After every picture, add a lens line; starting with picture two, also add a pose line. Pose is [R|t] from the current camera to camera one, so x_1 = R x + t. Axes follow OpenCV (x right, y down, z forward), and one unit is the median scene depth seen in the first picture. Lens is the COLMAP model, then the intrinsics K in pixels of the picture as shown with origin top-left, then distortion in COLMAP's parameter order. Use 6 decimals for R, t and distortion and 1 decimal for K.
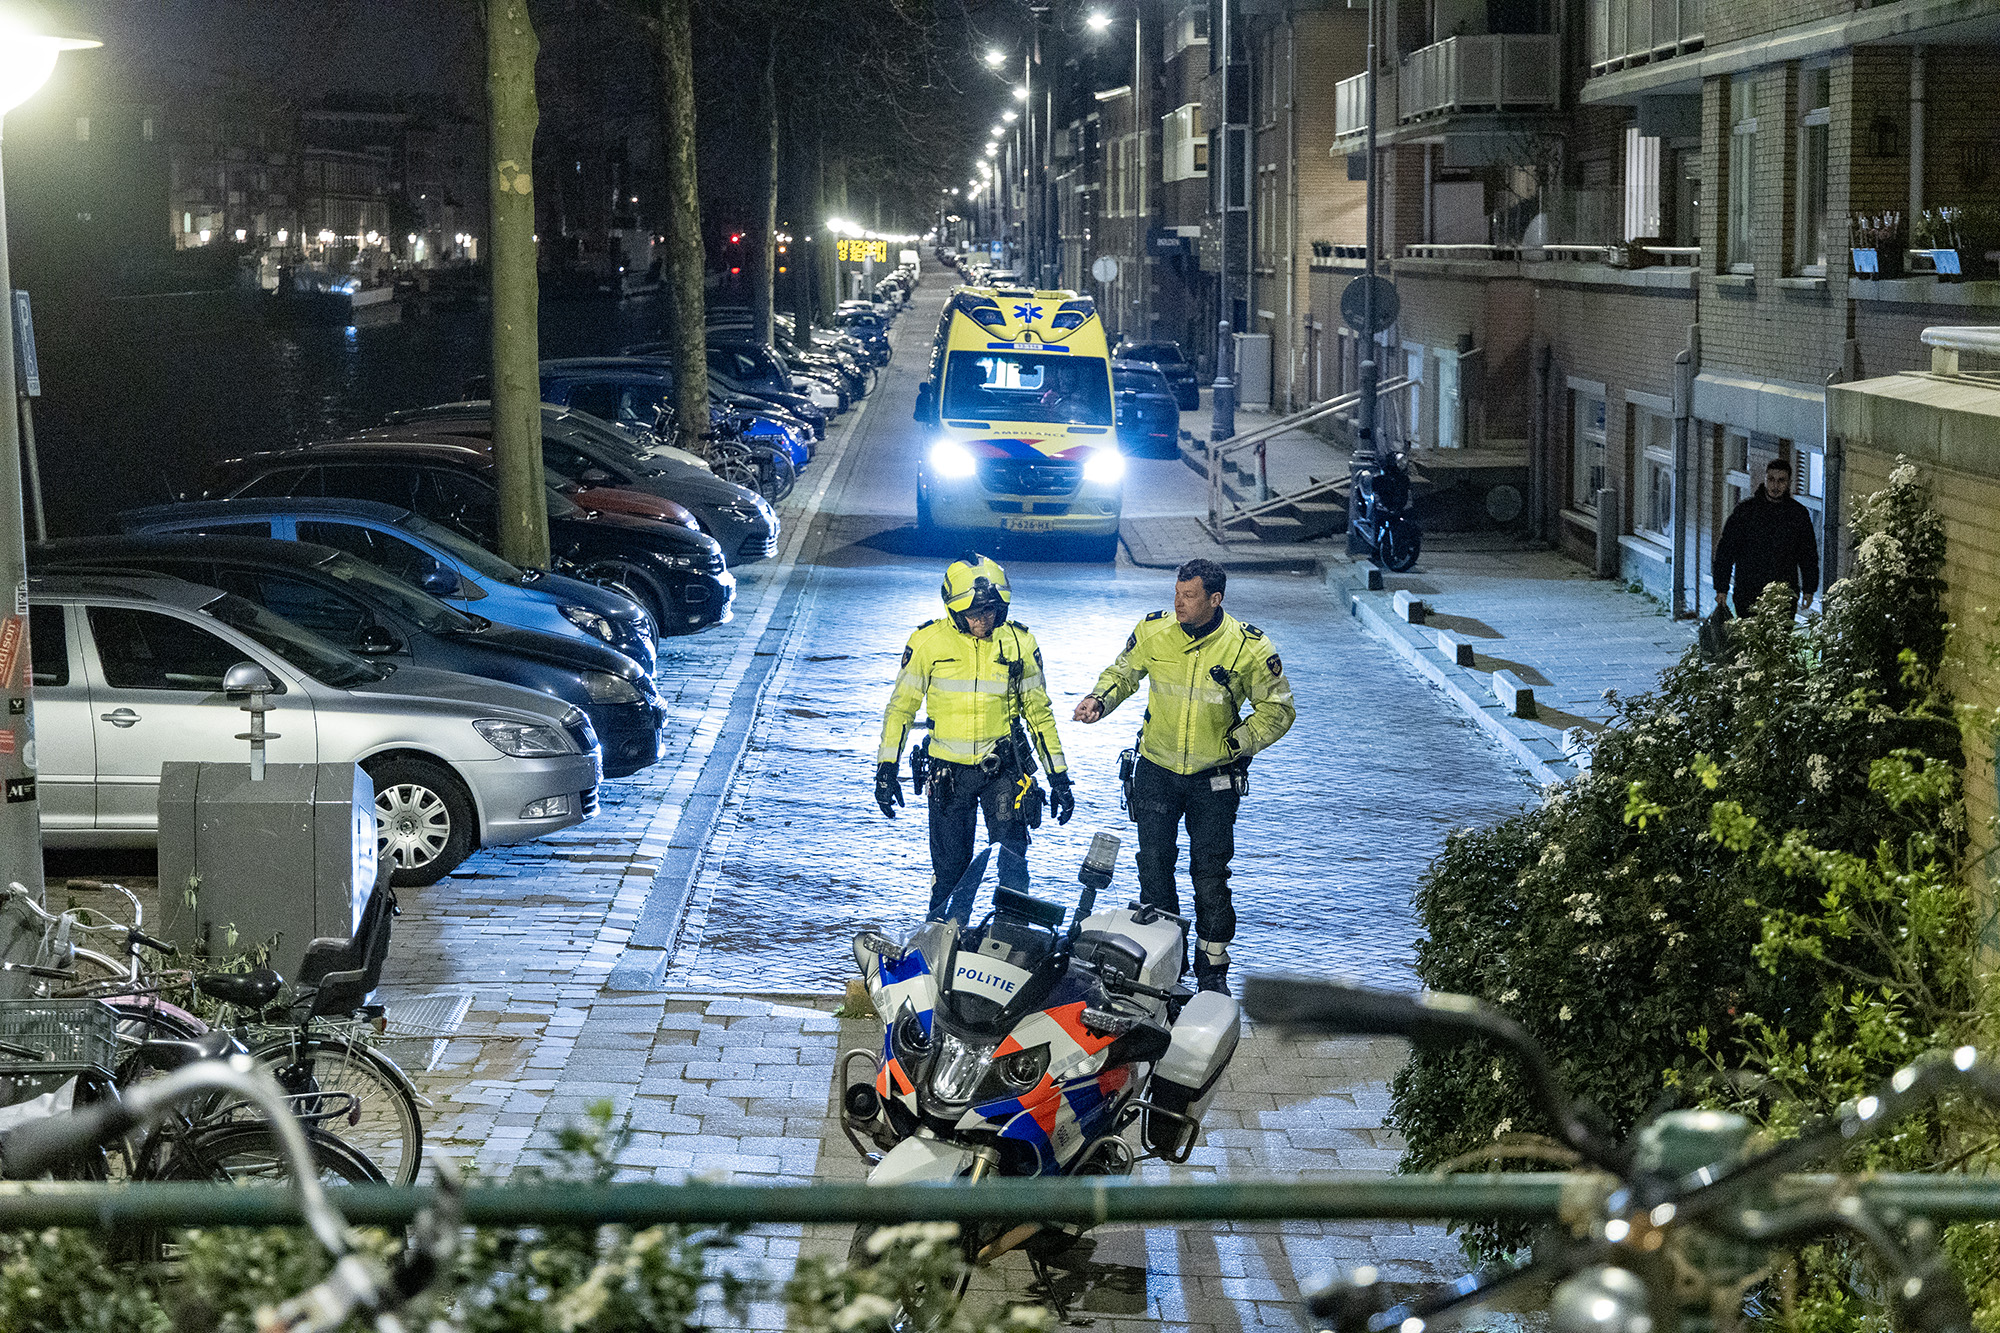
lens RADIAL K [[4186.2, 0, 993.6], [0, 4186.2, 671.1], [0, 0, 1]] dist [0.065873, 0.000000]
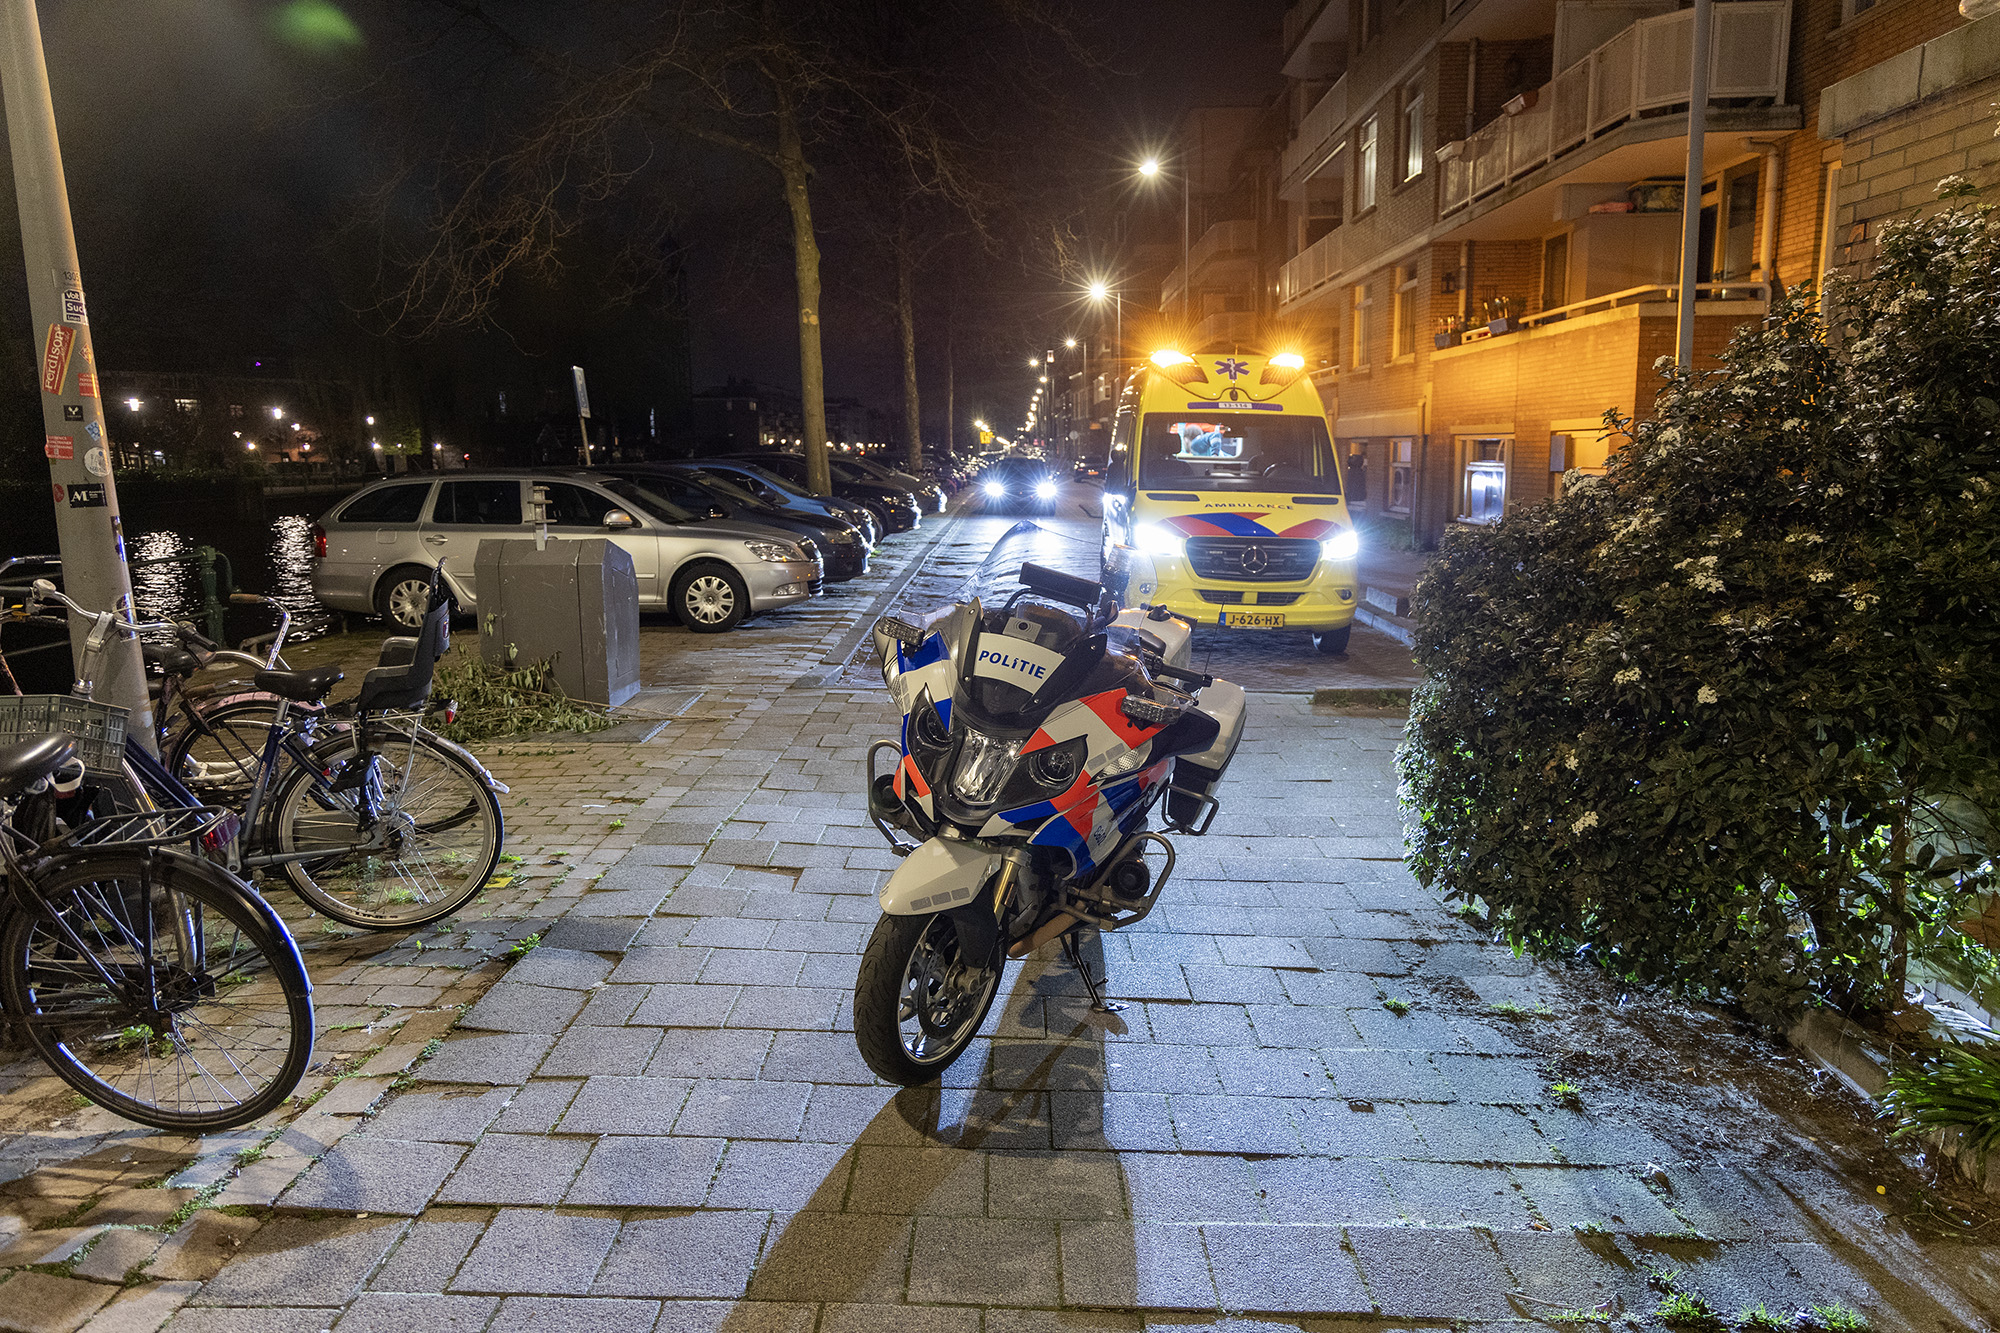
lens RADIAL K [[1318.7, 0, 1009.4], [0, 1318.7, 670.8], [0, 0, 1]] dist [-0.000629, 0.000914]
pose [[0.999724, -0.010260, -0.021152, 0.002510], [0.011524, 0.998102, 0.060495, 0.043275], [0.020492, -0.060722, 0.997944, 0.537169]]
